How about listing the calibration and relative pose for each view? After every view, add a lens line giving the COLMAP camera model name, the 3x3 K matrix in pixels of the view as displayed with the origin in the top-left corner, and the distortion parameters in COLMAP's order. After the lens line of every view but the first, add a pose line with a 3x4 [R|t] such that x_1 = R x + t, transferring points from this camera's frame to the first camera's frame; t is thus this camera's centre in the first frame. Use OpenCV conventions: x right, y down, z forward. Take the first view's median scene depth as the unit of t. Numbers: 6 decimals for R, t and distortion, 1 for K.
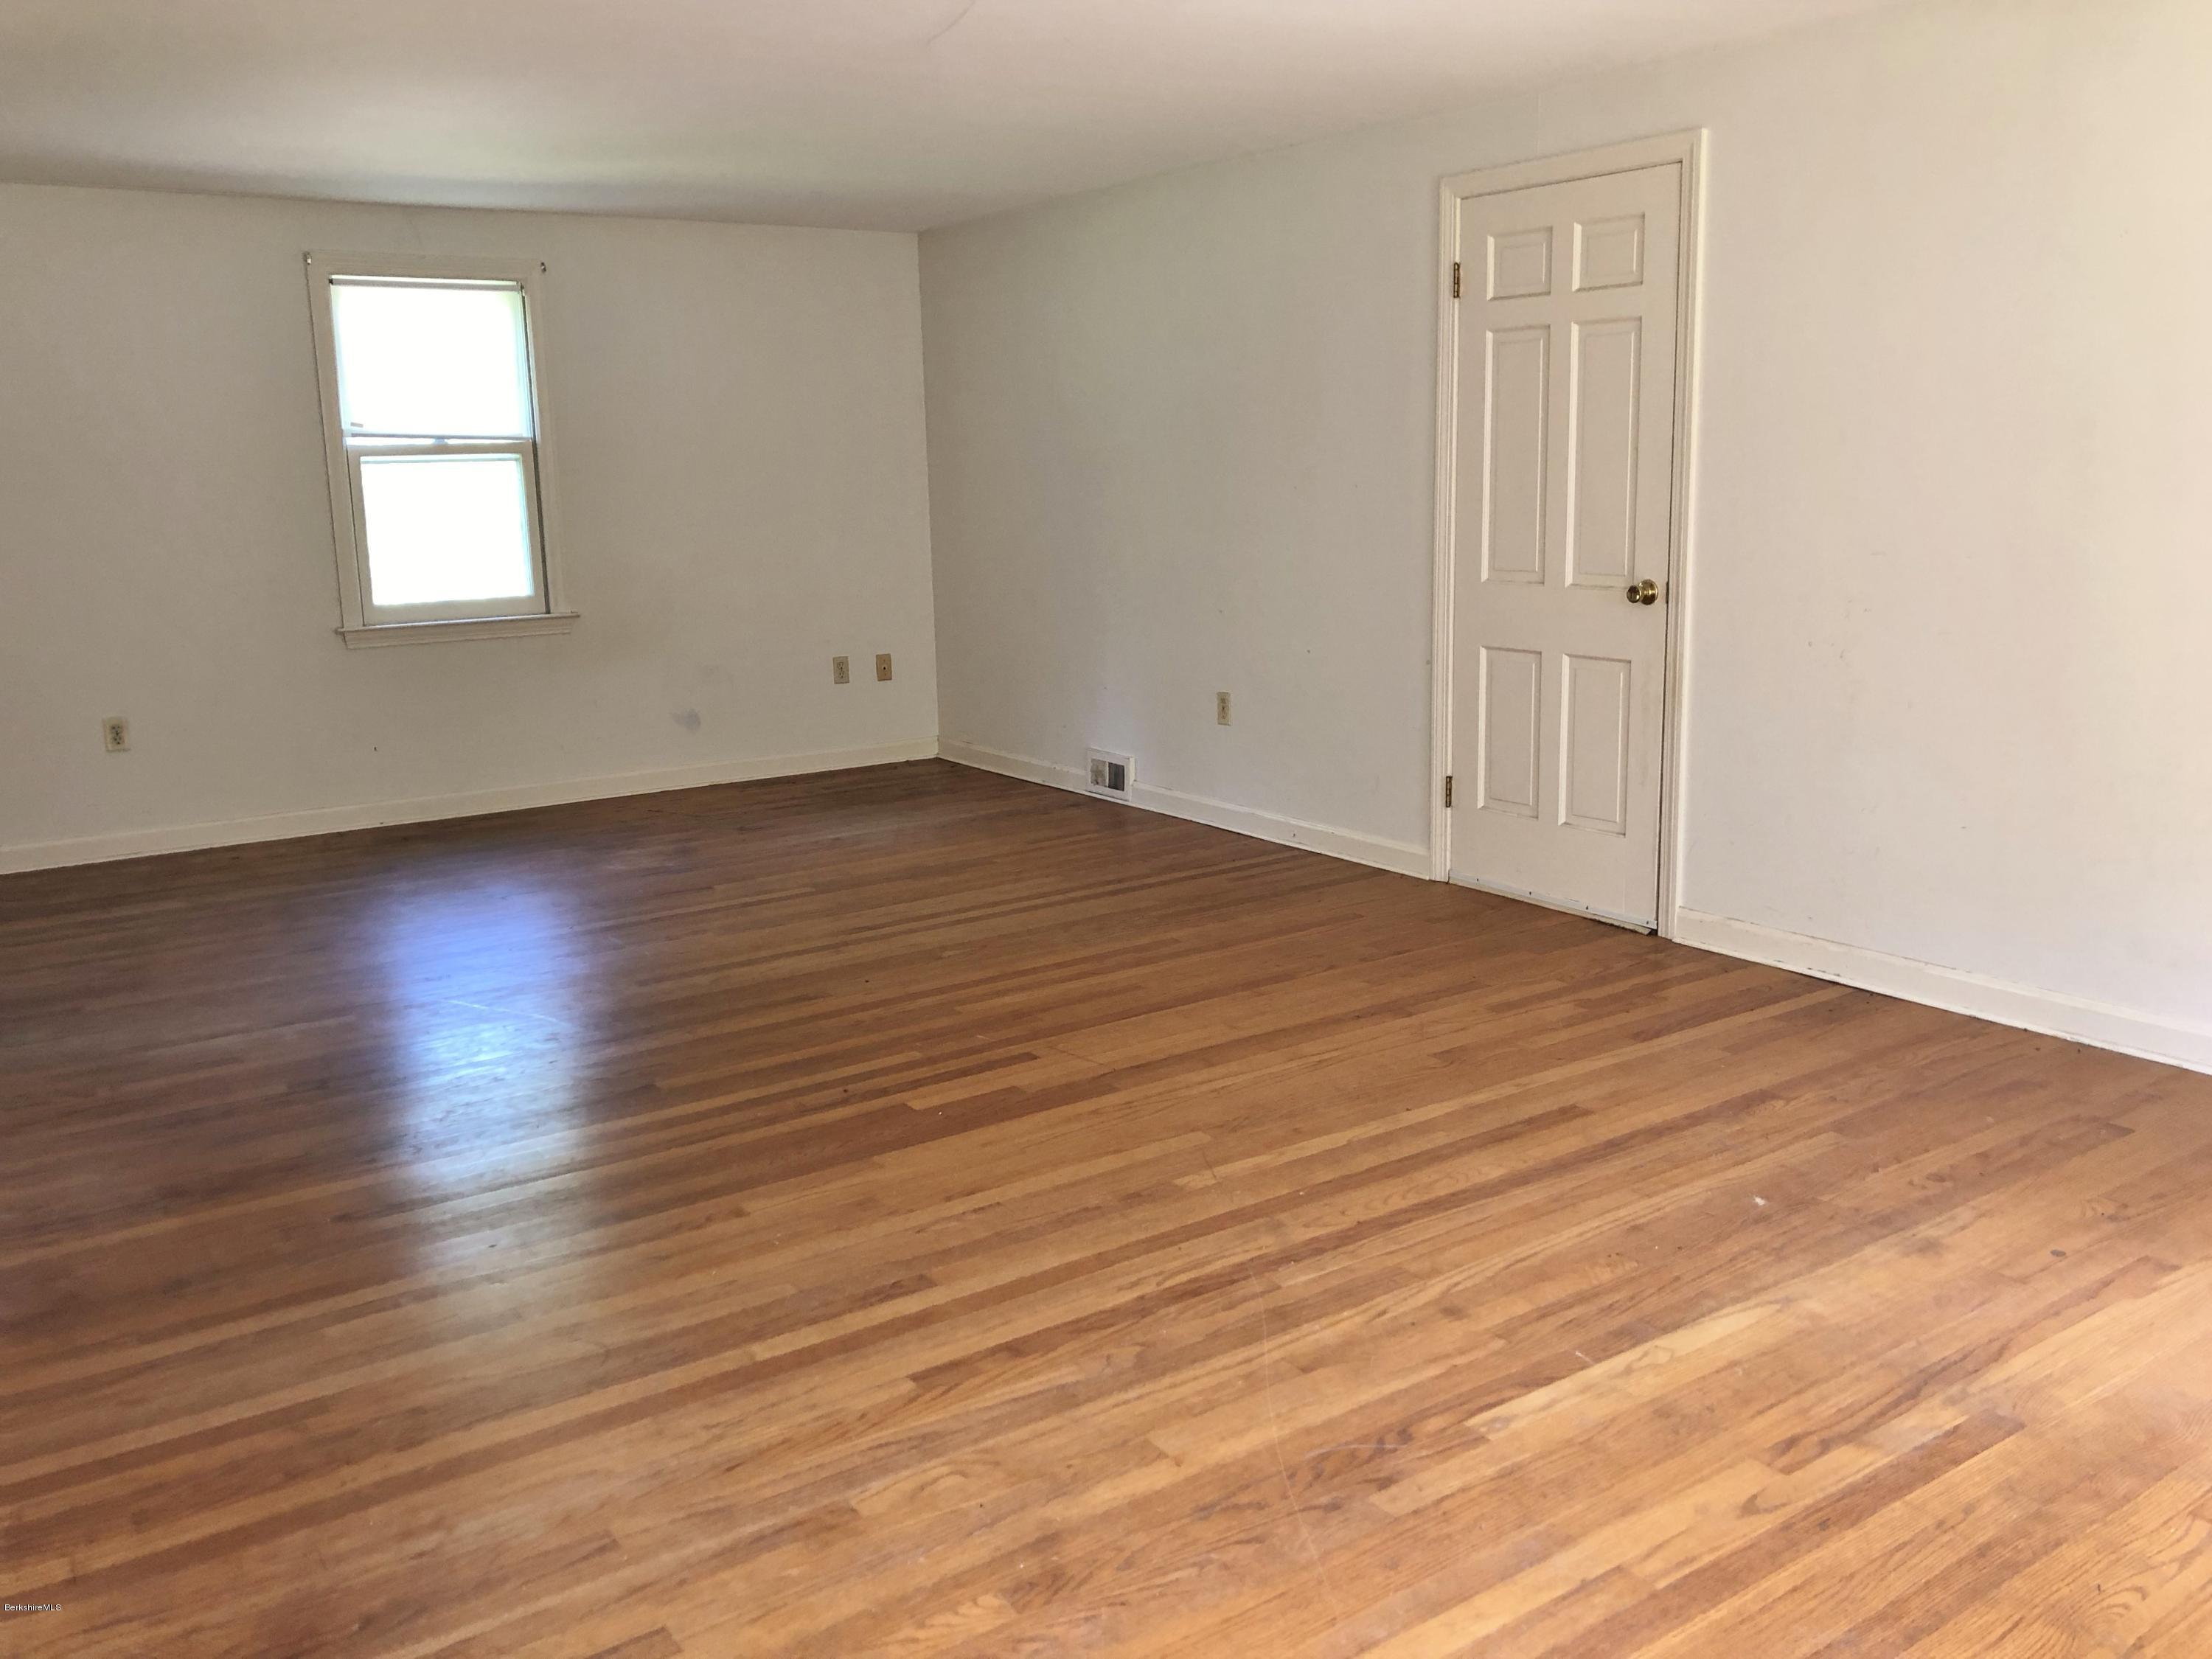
lens RADIAL K [[1818.0, 0, 1106.0], [0, 1818.0, 829.5], [0, 0, 1]] dist [0.002355, 0.000464]
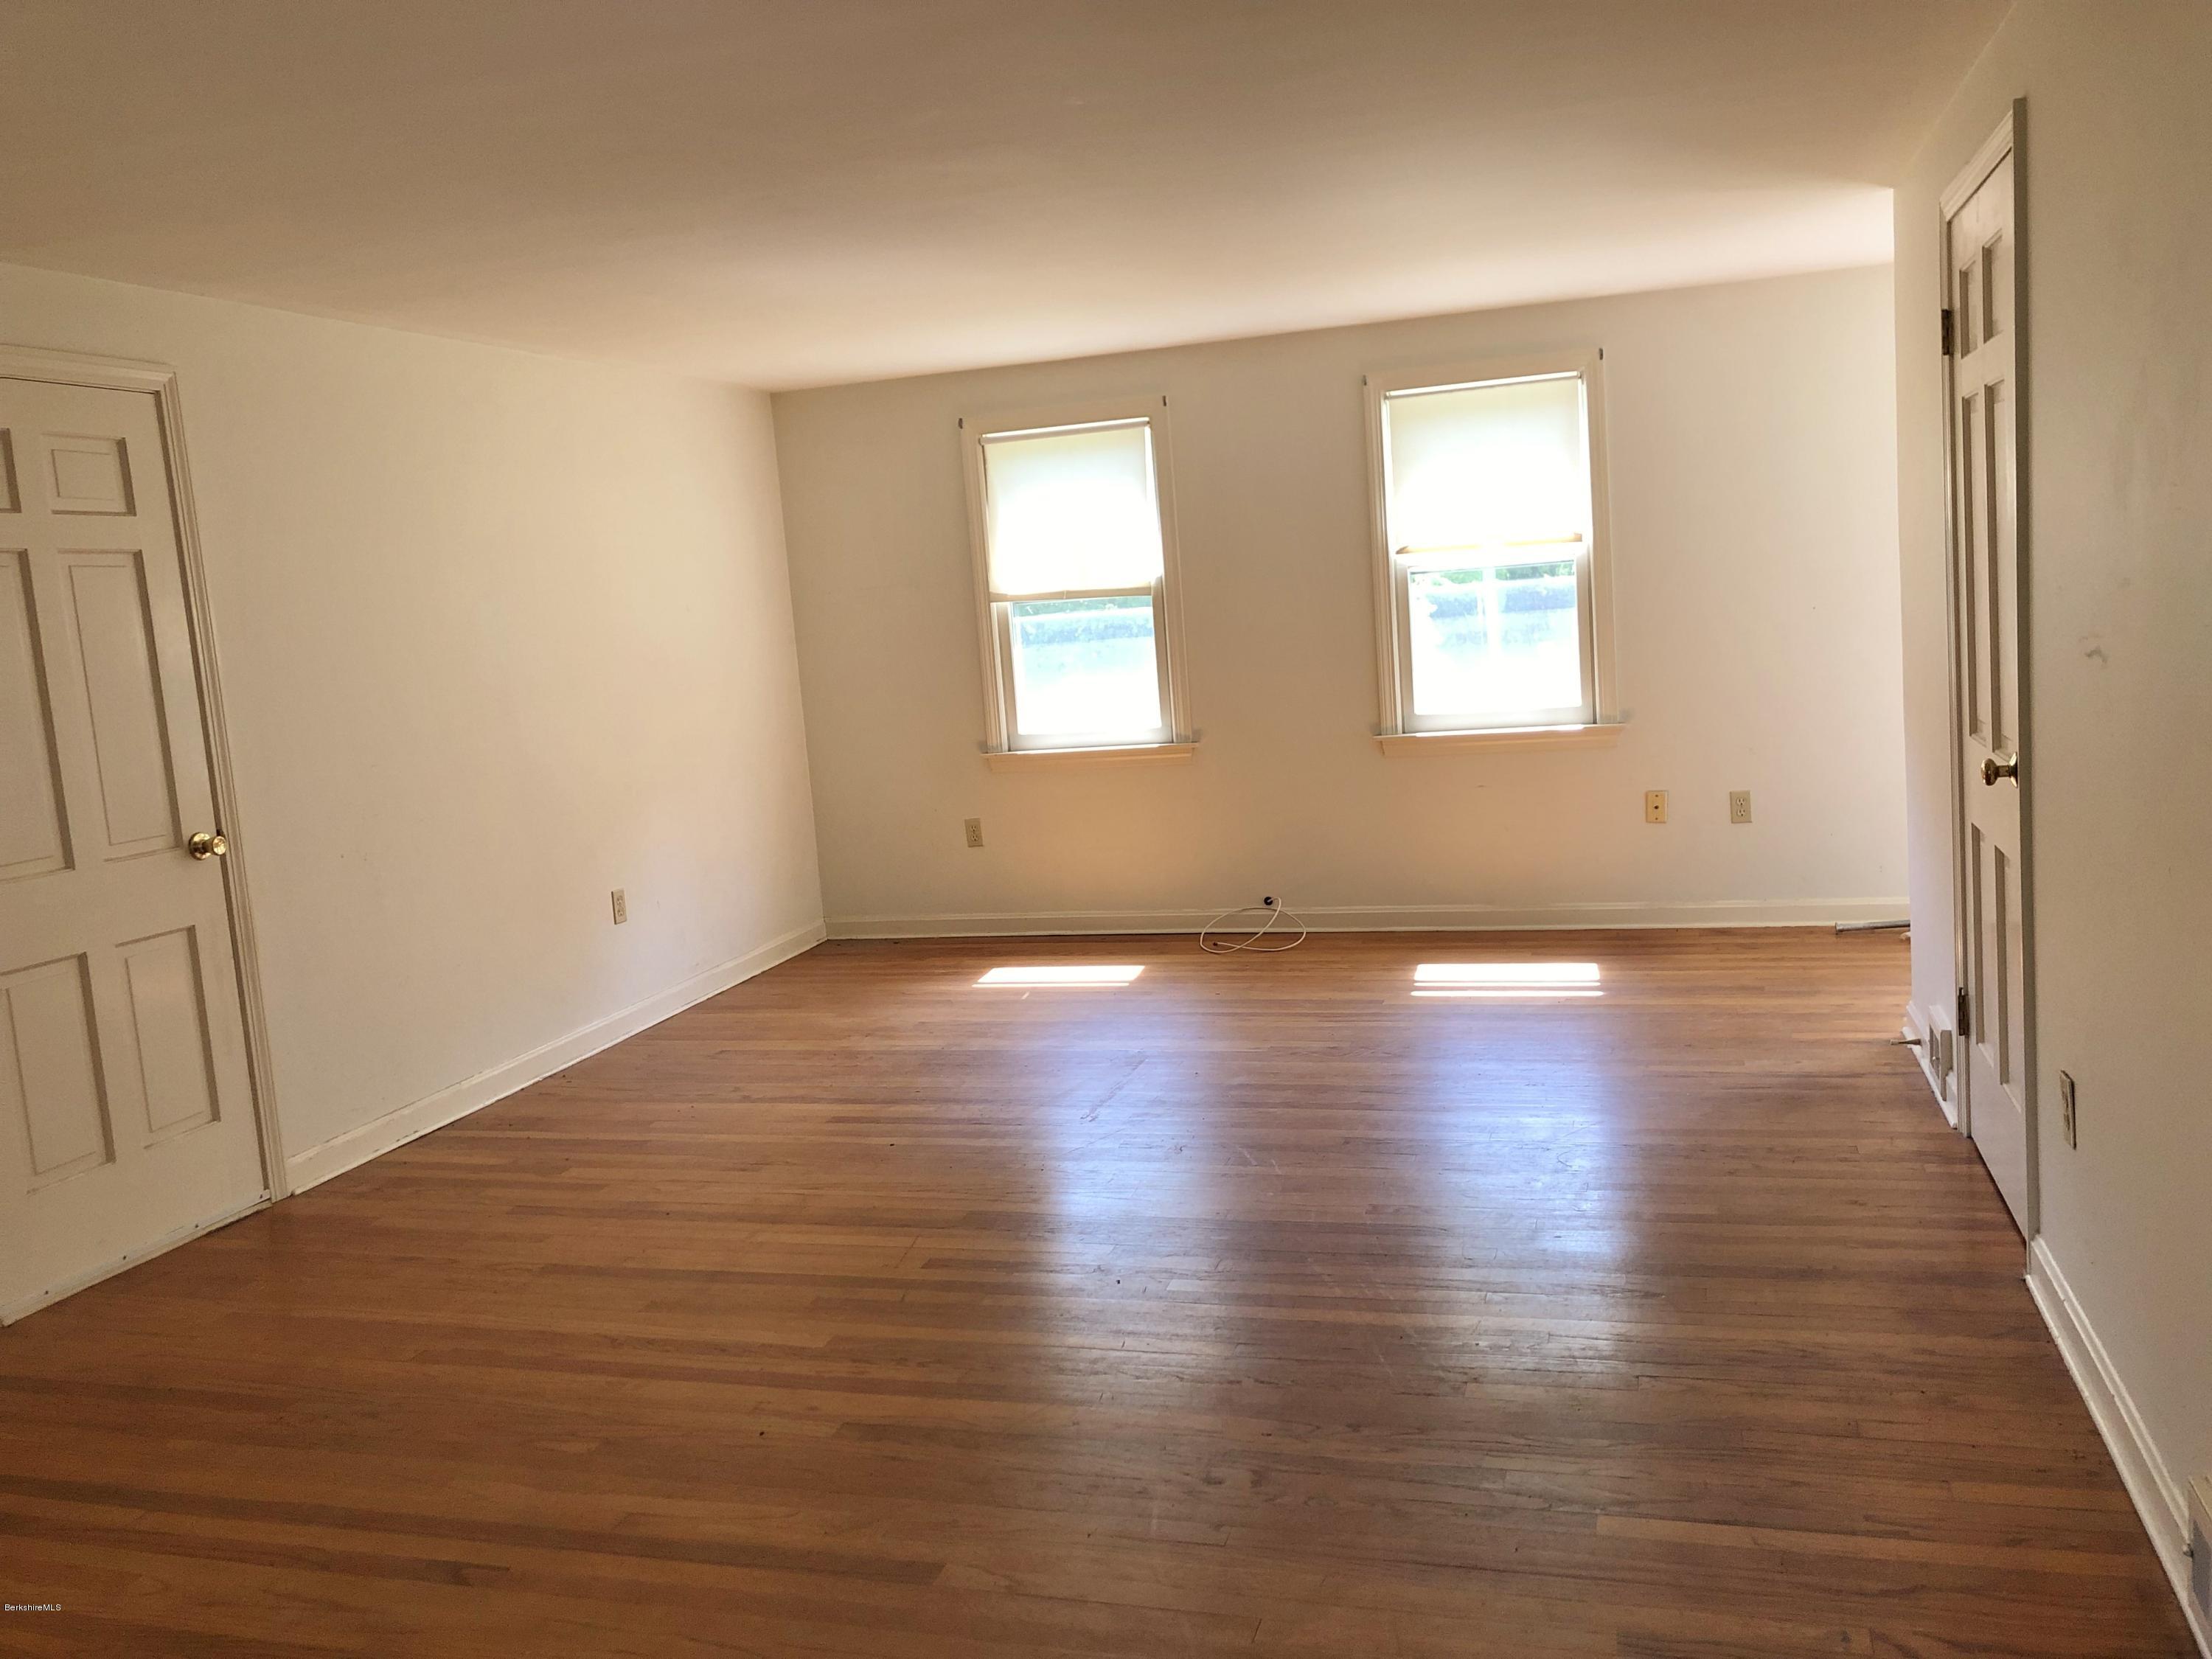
lens RADIAL K [[1818.0, 0, 1106.0], [0, 1818.0, 829.5], [0, 0, 1]] dist [0.002355, 0.000464]
pose [[-0.624369, -0.029514, 0.780572, -0.749103], [0.248304, 0.939956, 0.234155, -0.256955], [-0.740614, 0.340018, -0.579551, 1.268325]]
